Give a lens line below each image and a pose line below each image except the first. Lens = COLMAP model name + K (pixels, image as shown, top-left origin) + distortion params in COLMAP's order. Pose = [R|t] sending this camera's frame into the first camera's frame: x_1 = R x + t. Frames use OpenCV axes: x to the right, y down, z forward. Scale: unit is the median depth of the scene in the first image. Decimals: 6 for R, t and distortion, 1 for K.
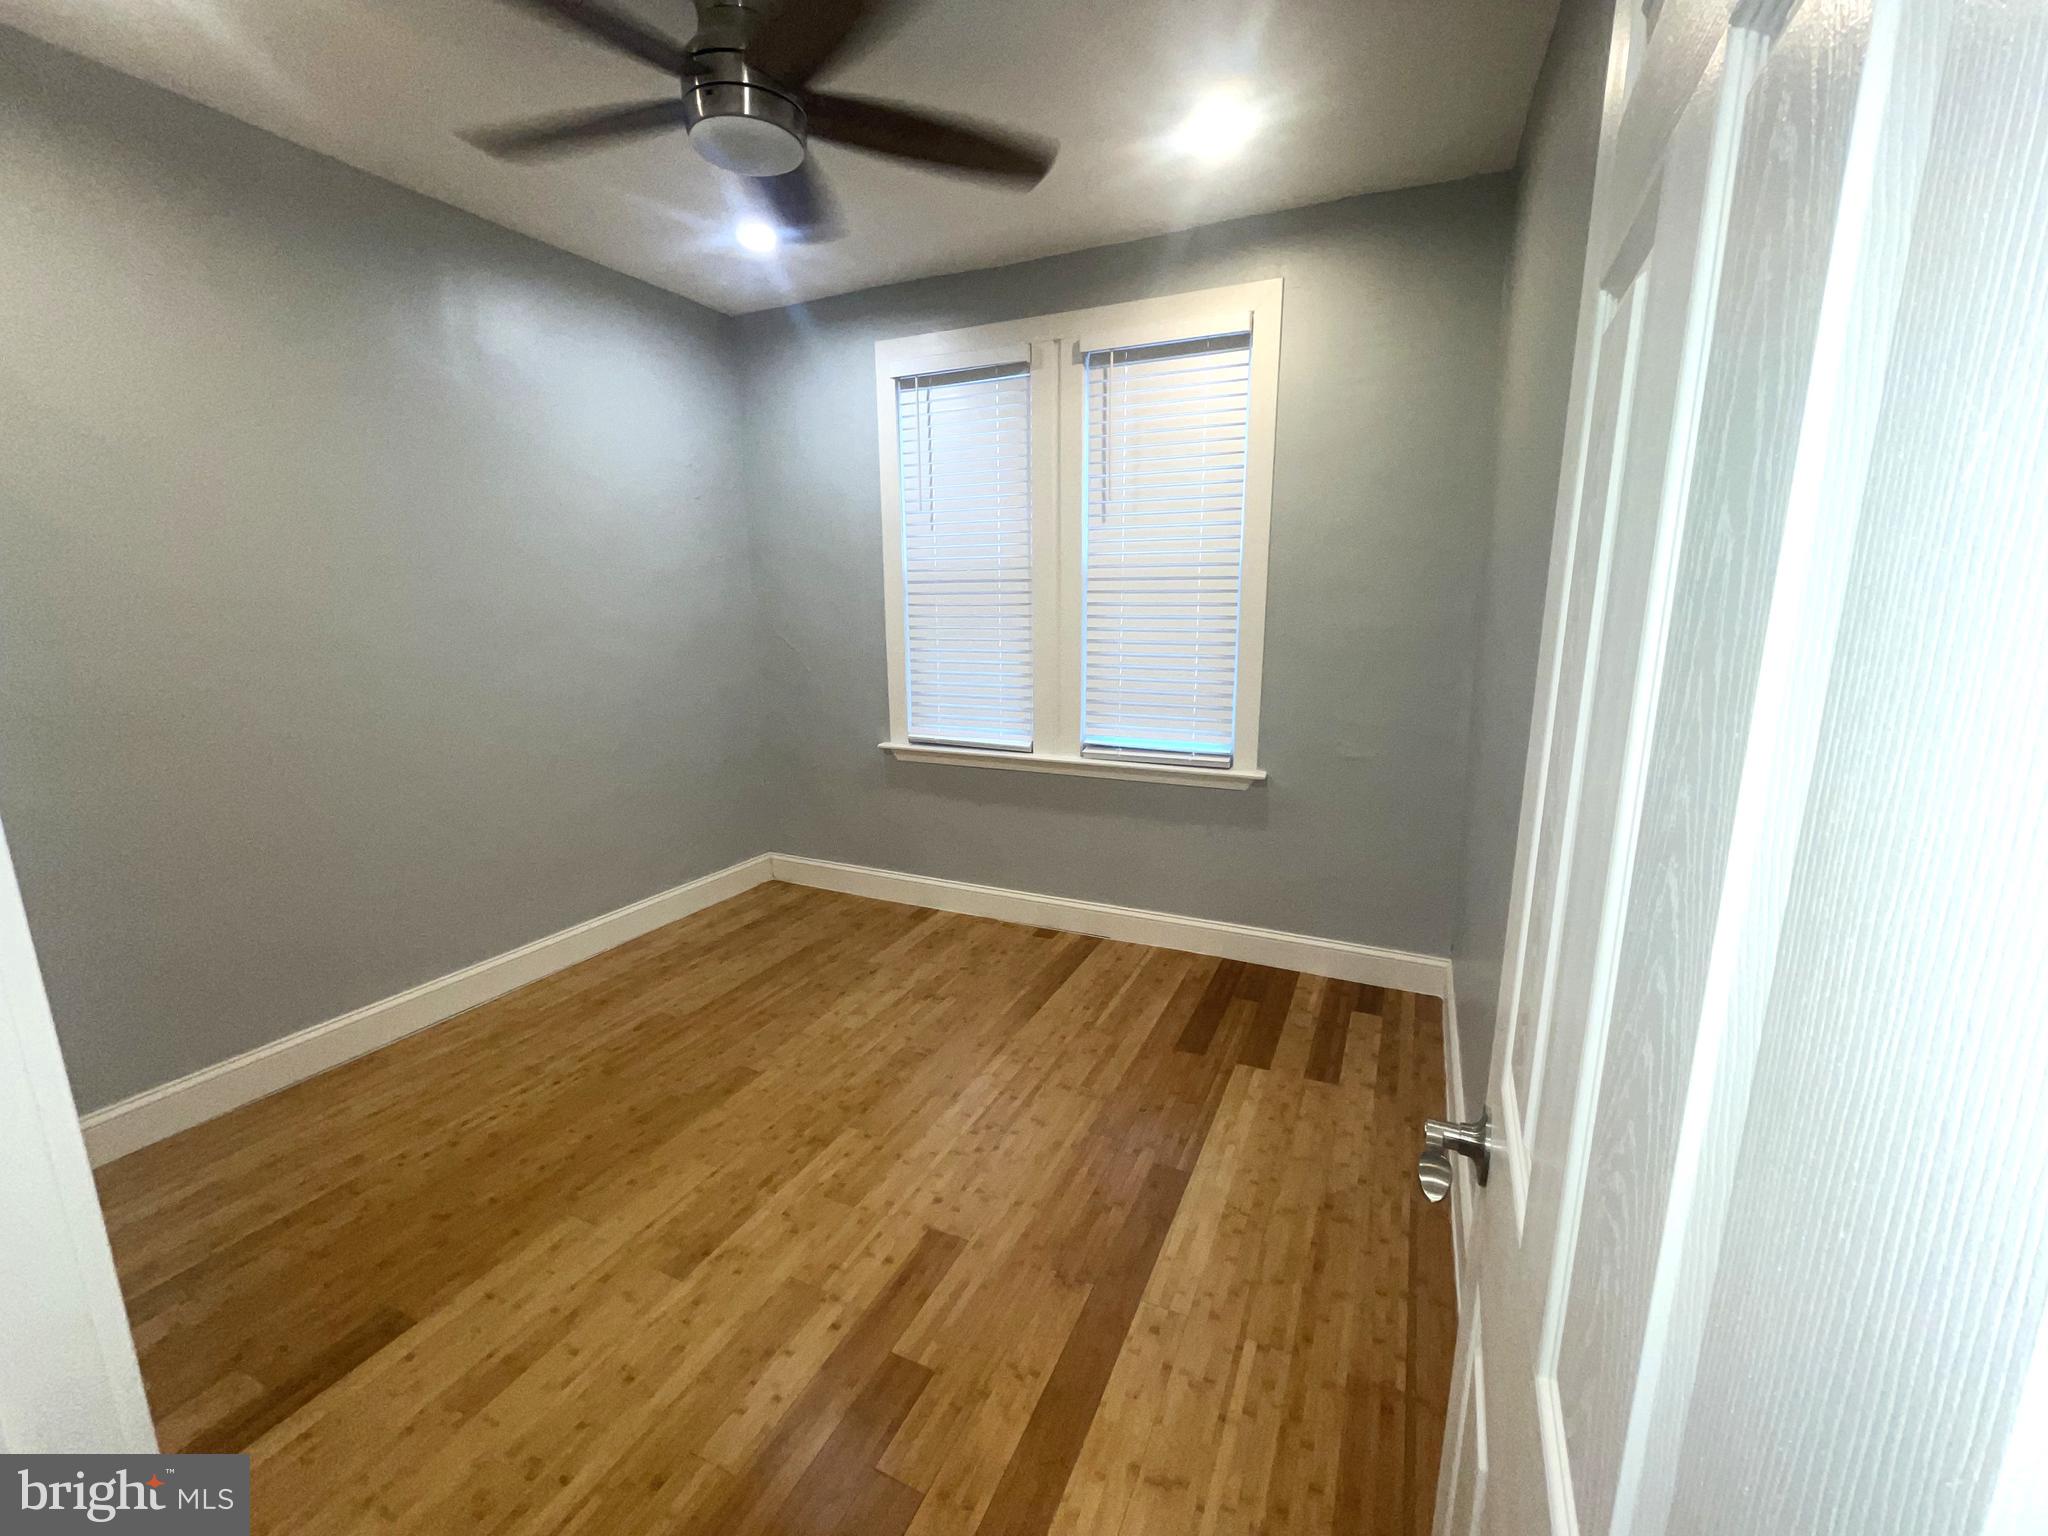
lens RADIAL K [[836.5, 0, 1024.0], [0, 836.5, 768.0], [0, 0, 1]] dist [-0.003723, -0.000224]
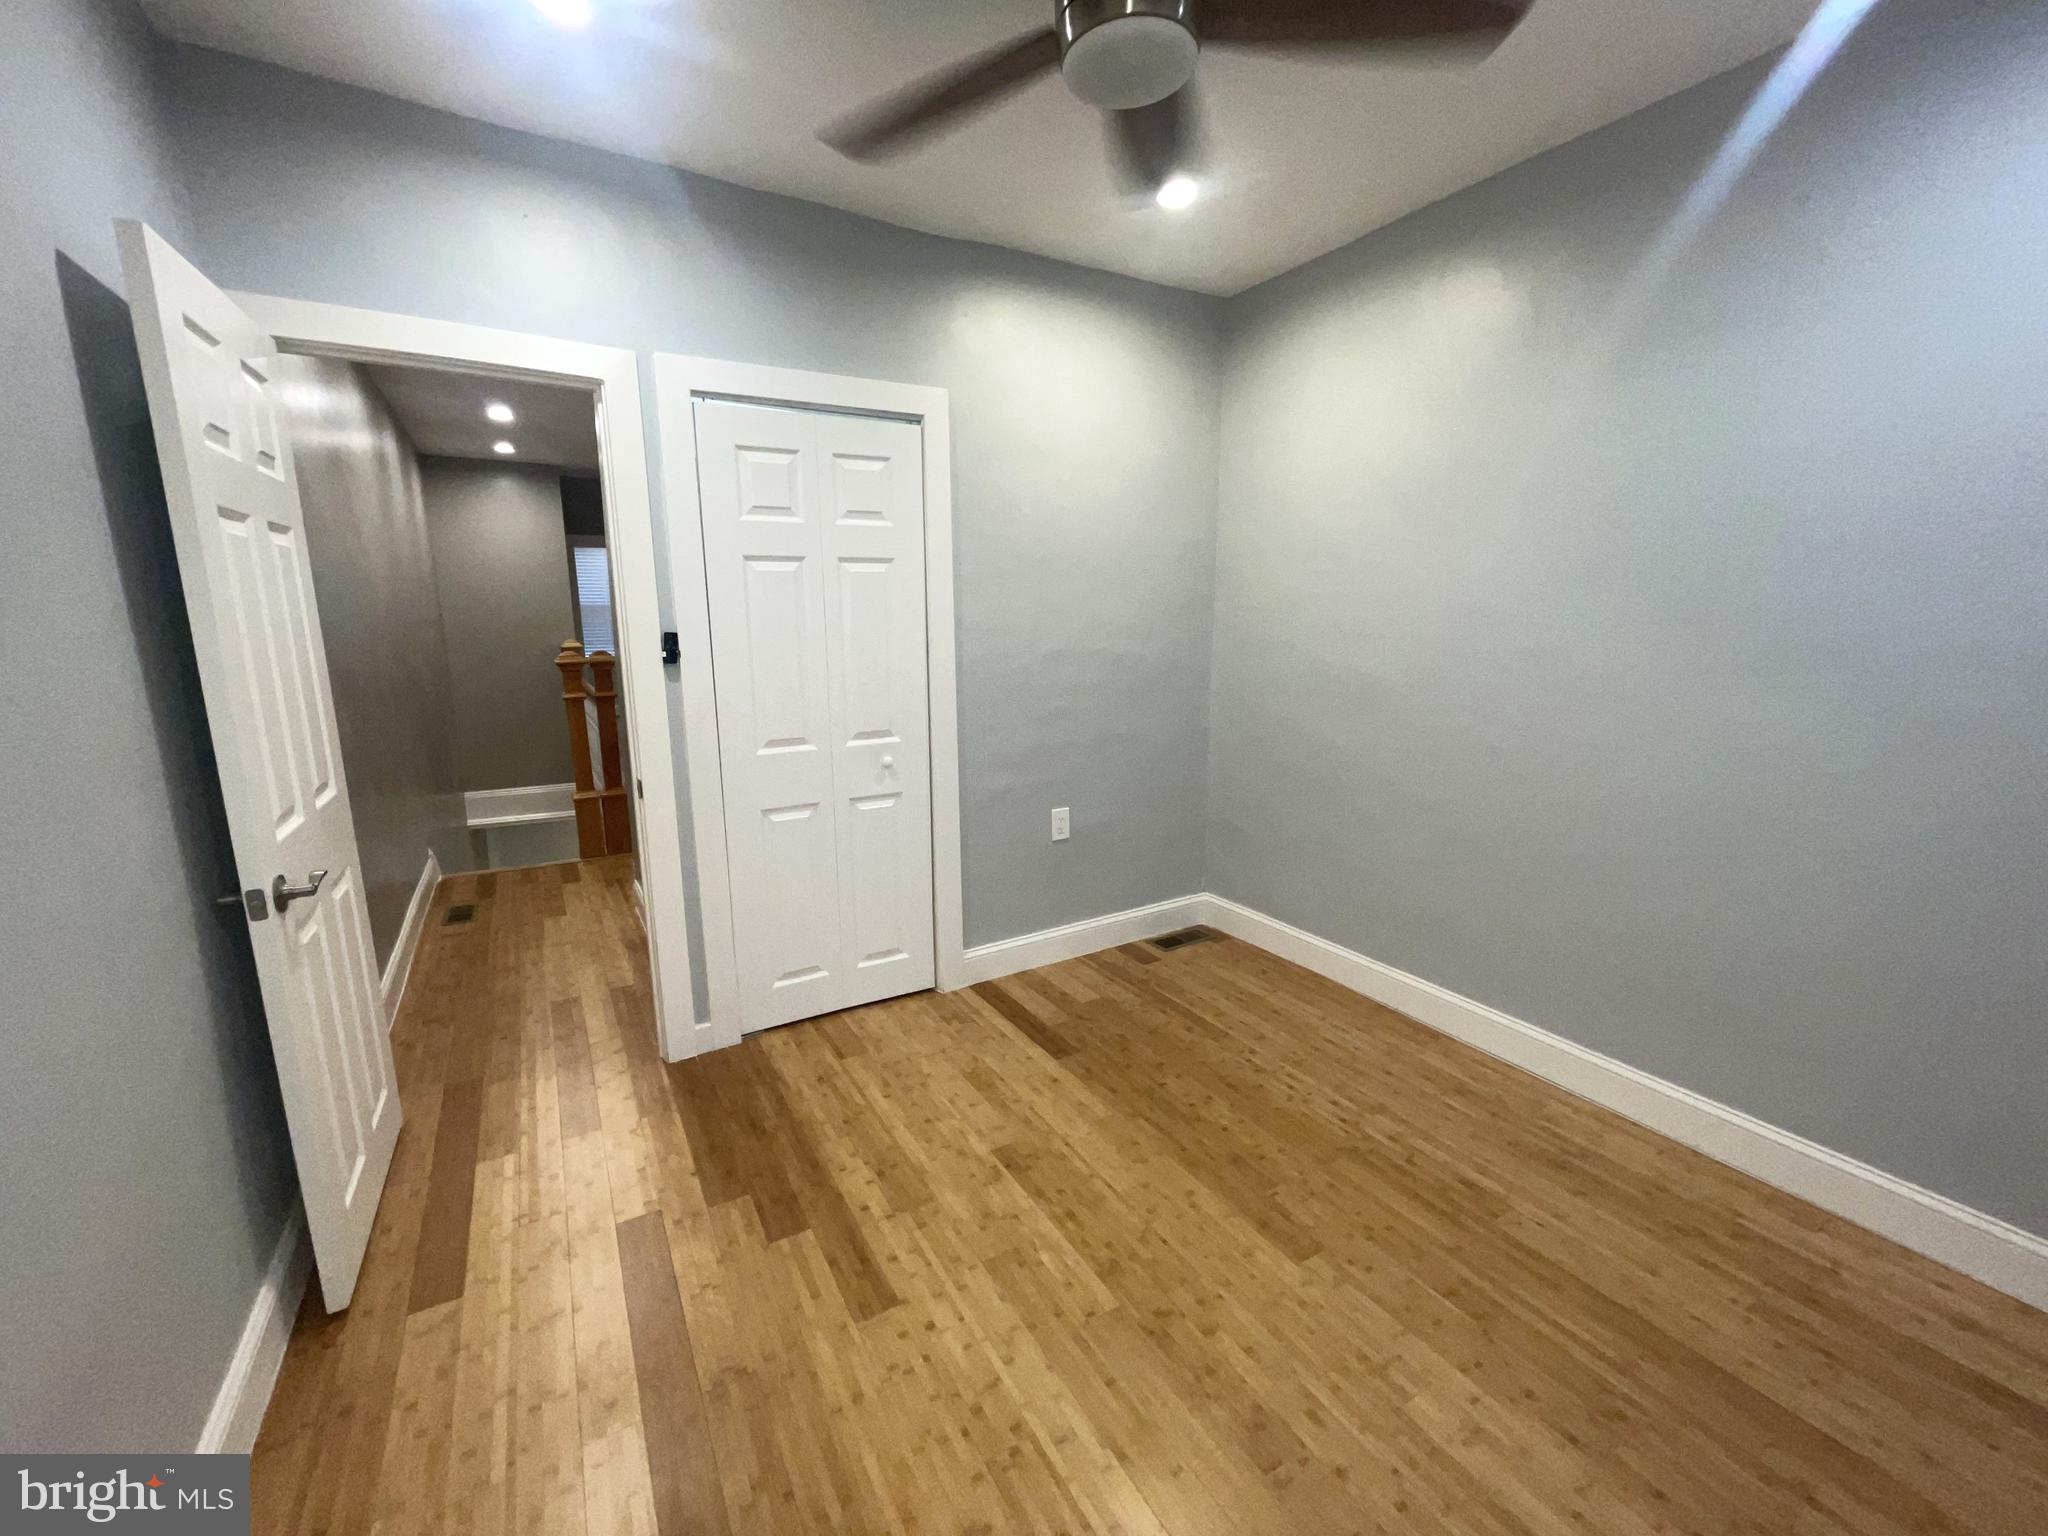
lens RADIAL K [[836.5, 0, 1024.0], [0, 836.5, 768.0], [0, 0, 1]] dist [-0.003723, -0.000224]
pose [[-0.573032, 0.161571, -0.803449, 0.432165], [-0.152428, 0.942255, 0.298198, -0.284706], [0.805233, 0.293345, -0.515314, 1.348501]]
